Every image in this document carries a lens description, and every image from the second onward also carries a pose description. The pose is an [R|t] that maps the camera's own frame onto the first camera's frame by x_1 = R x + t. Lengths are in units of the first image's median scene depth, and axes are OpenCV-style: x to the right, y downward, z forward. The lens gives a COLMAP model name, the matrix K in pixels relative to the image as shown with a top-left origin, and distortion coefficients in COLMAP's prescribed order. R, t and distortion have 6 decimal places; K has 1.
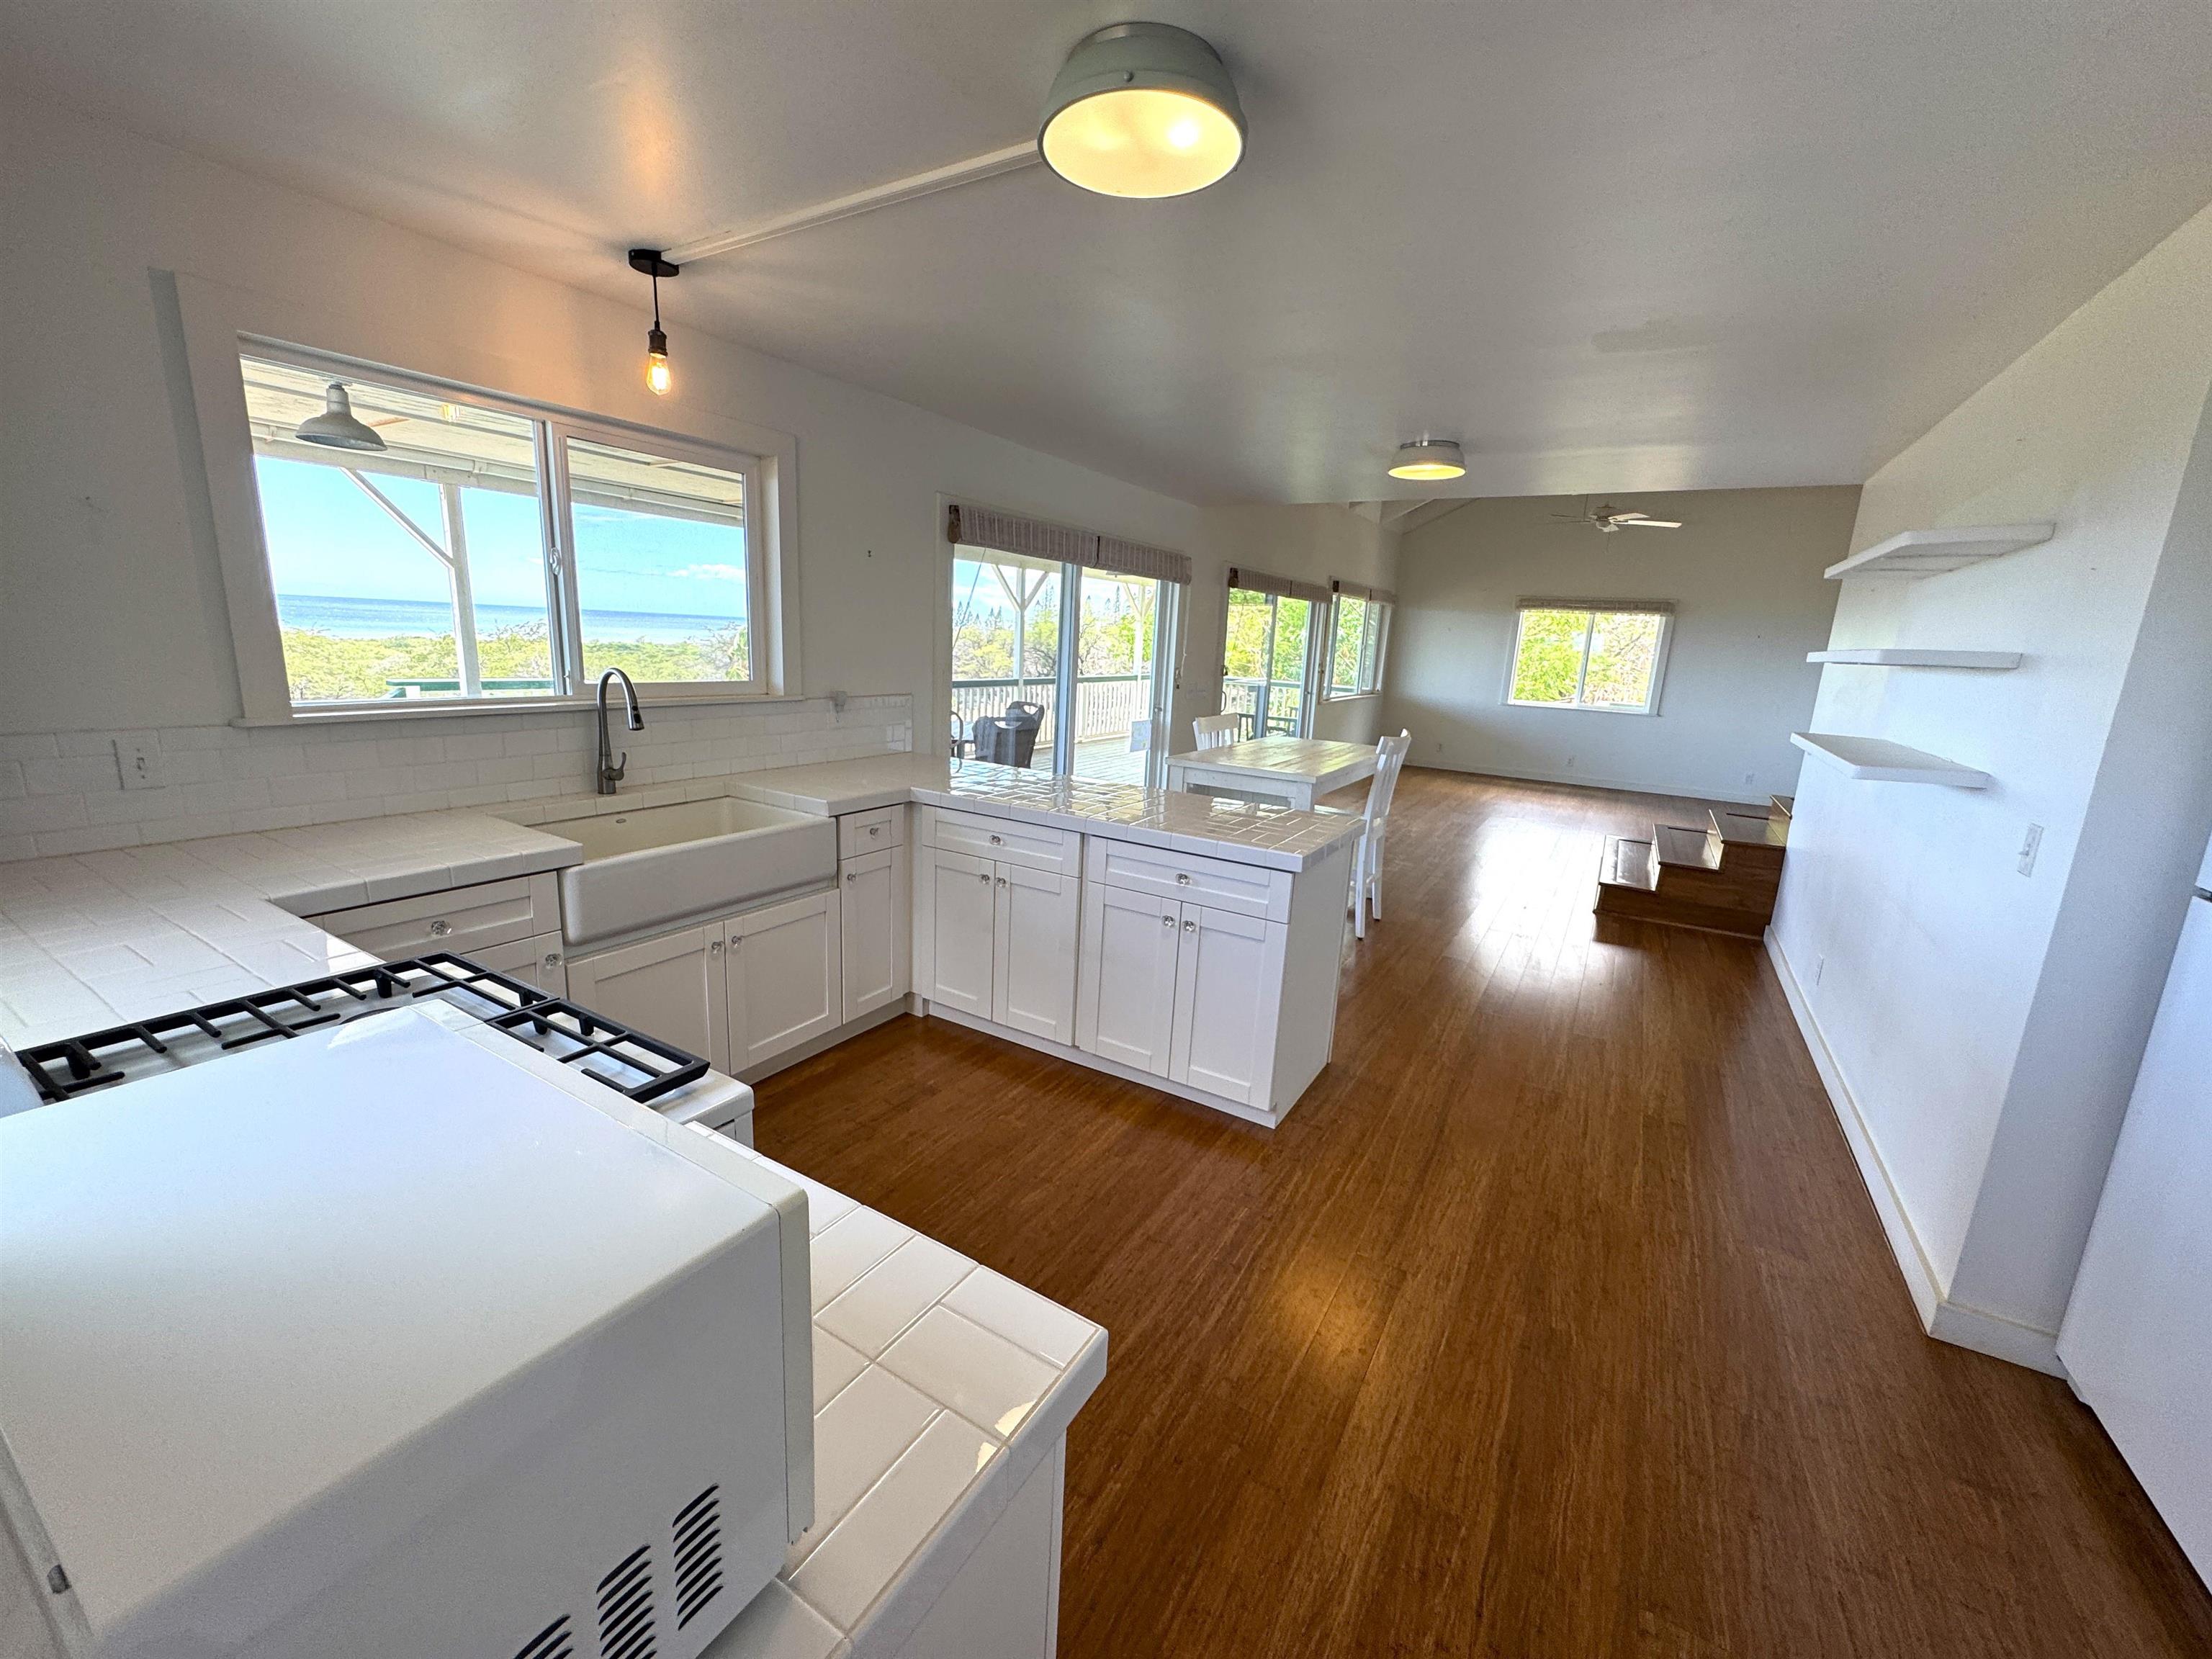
lens RADIAL K [[884.2, 0, 1104.6], [0, 884.2, 826.6], [0, 0, 1]] dist [-0.005255, 0.000941]
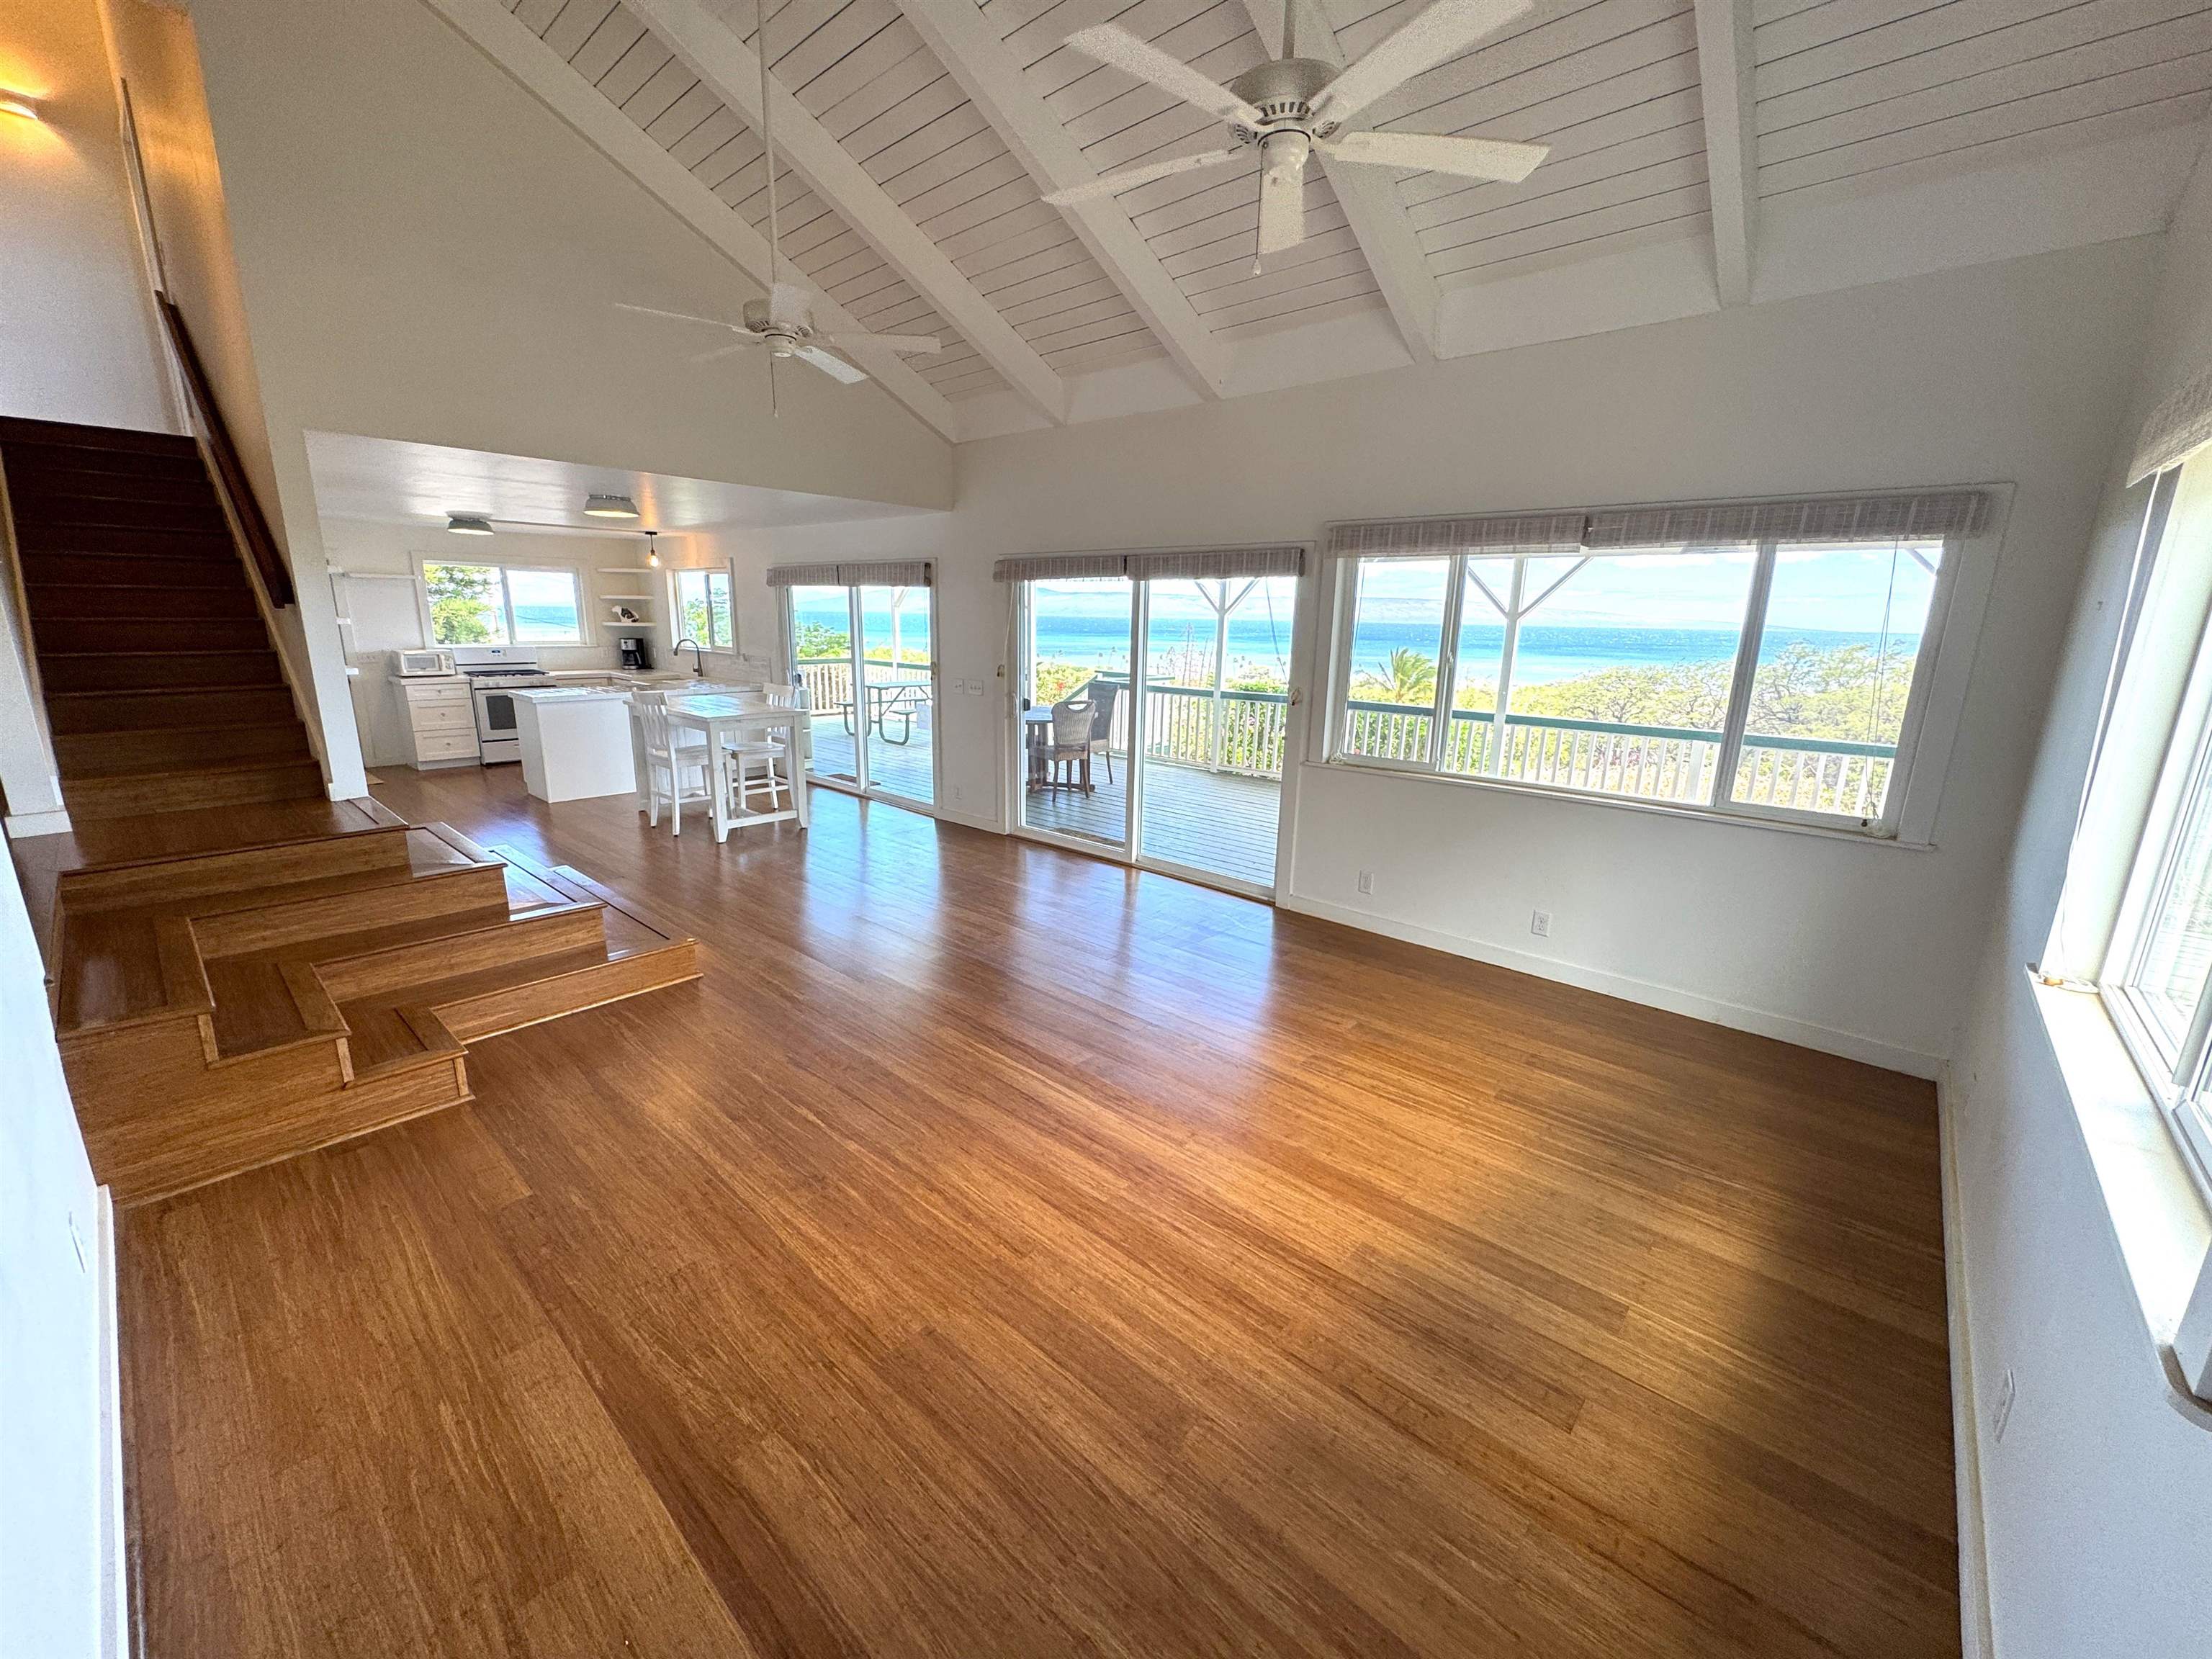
lens RADIAL K [[884.2, 0, 1115.8], [0, 884.2, 817.1], [0, 0, 1]] dist [-0.005255, 0.000941]
pose [[-0.181628, 0.166755, -0.969125, 2.281327], [-0.239590, 0.948315, 0.208077, -0.552456], [0.953734, 0.269985, -0.132288, 2.796476]]
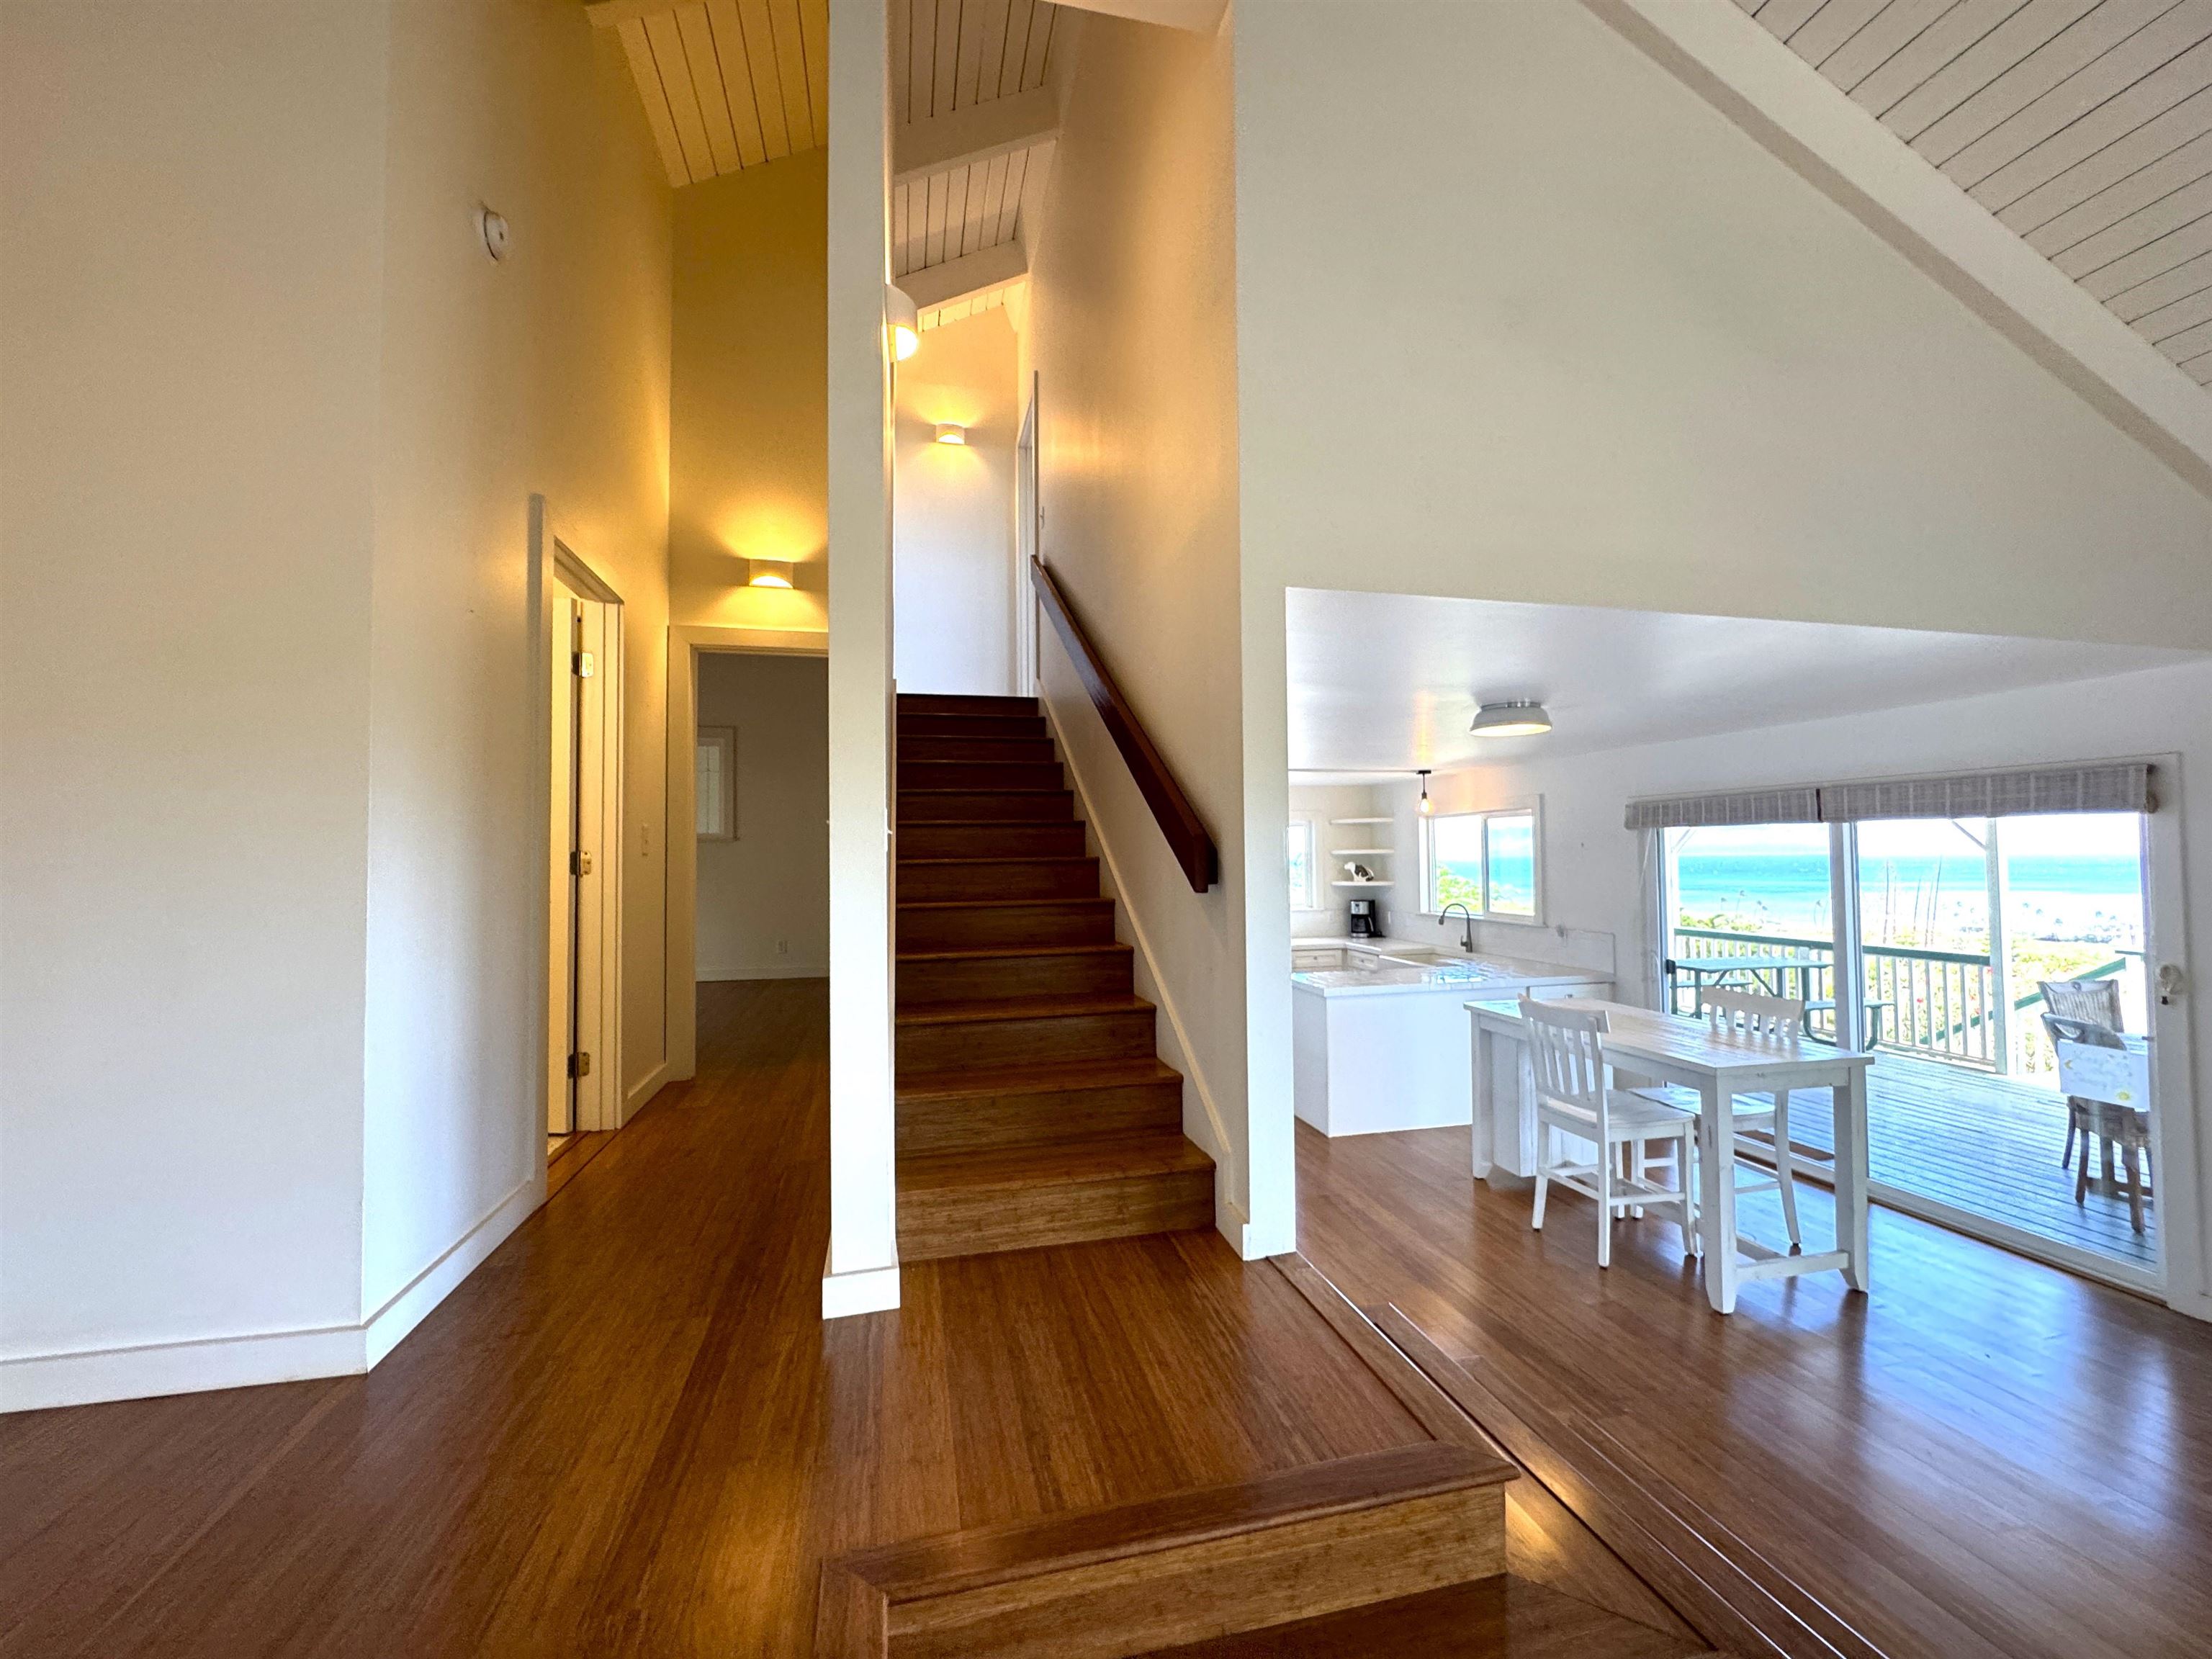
lens RADIAL K [[884.2, 0, 1117.5], [0, 884.2, 828.2], [0, 0, 1]] dist [-0.005255, 0.000941]
pose [[-0.709875, -0.082240, -0.699509, 1.757424], [-0.193085, 0.977834, 0.080984, -0.358131], [0.677344, 0.192553, -0.710020, 1.833083]]
